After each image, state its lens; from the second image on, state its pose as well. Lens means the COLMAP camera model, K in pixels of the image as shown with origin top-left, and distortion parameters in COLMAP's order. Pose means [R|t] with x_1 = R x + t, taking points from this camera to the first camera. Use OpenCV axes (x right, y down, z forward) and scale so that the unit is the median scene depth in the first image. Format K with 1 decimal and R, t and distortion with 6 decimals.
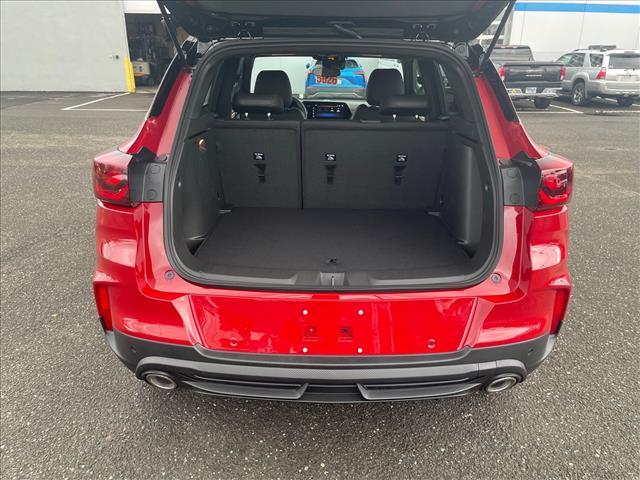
lens RADIAL K [[483.7, 0, 325.4], [0, 483.7, 236.1], [0, 0, 1]] dist [0.039893, -0.057498]
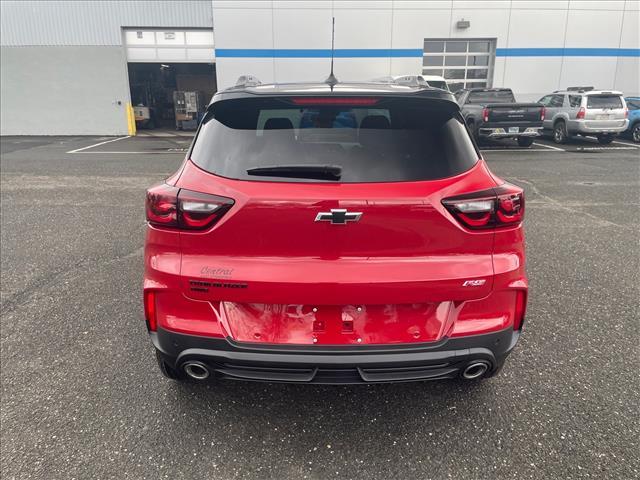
lens RADIAL K [[483.7, 0, 325.4], [0, 483.7, 236.1], [0, 0, 1]] dist [0.039893, -0.057498]
pose [[0.999812, -0.013467, 0.013937, -0.017734], [0.014522, 0.996800, -0.078607, 0.040908], [-0.012833, 0.078795, 0.996808, -0.159652]]
